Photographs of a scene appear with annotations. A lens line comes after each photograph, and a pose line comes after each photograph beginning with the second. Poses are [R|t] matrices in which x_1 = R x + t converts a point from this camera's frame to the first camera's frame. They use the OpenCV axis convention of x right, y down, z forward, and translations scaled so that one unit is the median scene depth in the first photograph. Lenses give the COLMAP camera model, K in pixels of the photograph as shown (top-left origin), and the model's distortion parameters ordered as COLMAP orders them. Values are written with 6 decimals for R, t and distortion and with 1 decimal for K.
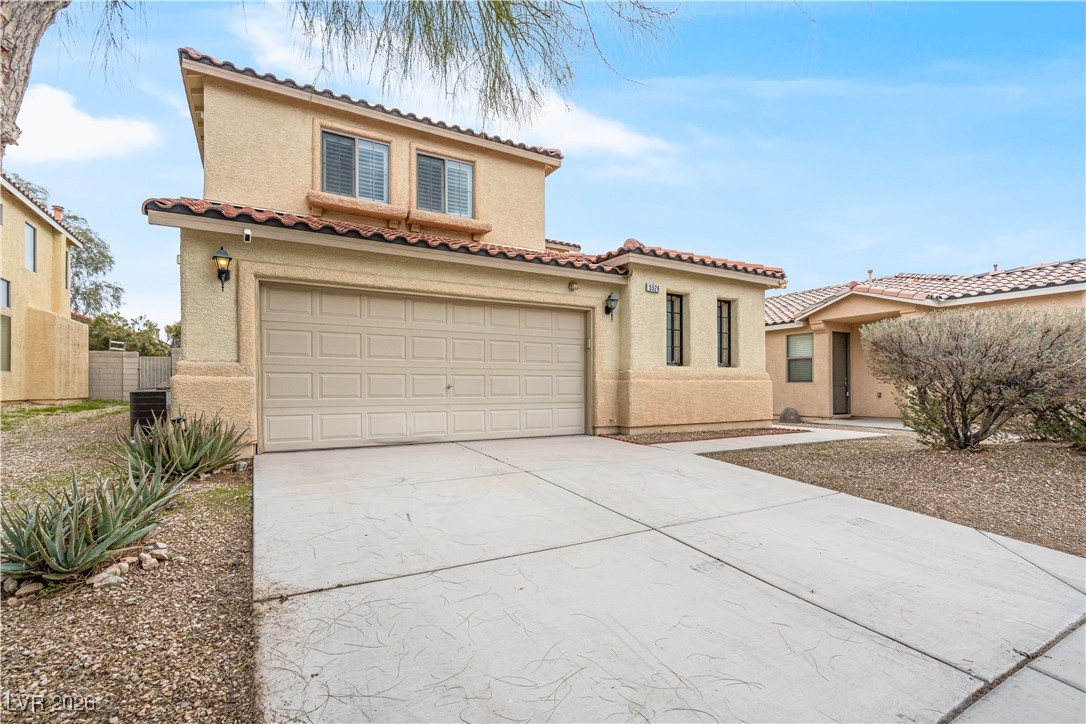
lens RADIAL K [[496.5, 0, 543.4], [0, 496.5, 374.1], [0, 0, 1]] dist [-0.001073, 0.000187]
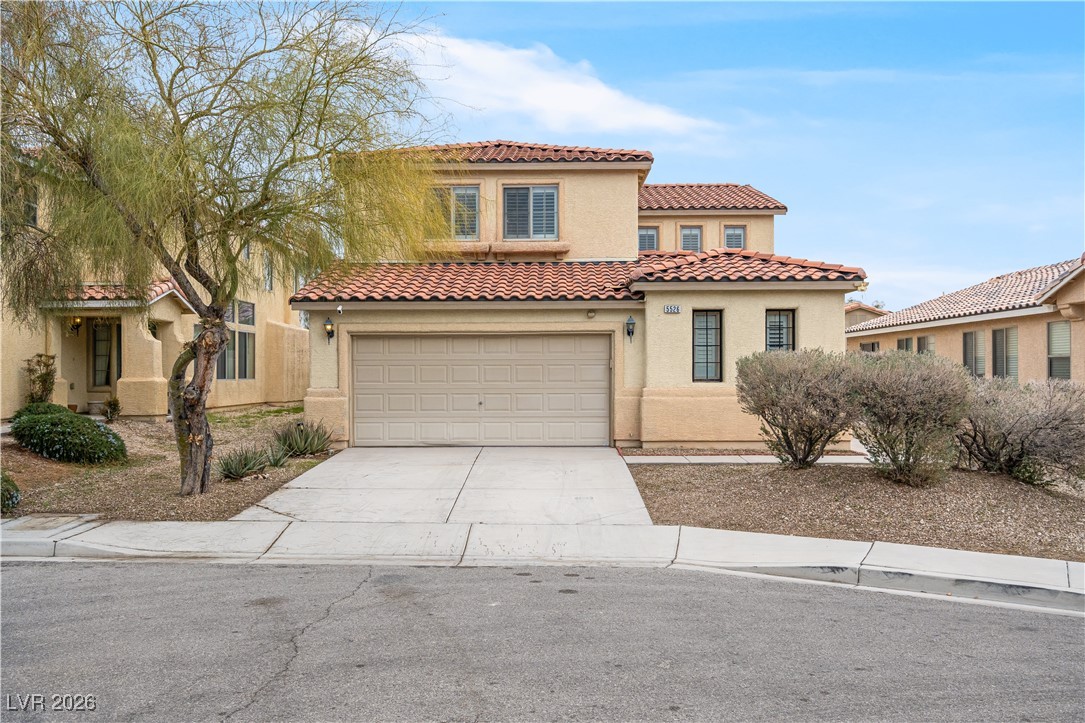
lens RADIAL K [[849.4, 0, 543.9], [0, 849.4, 324.8], [0, 0, 1]] dist [0.000236, -0.000632]
pose [[0.867828, -0.031086, -0.495892, 0.902777], [0.014875, 0.999219, -0.036605, -0.081317], [0.496643, 0.024390, 0.867612, -0.713243]]
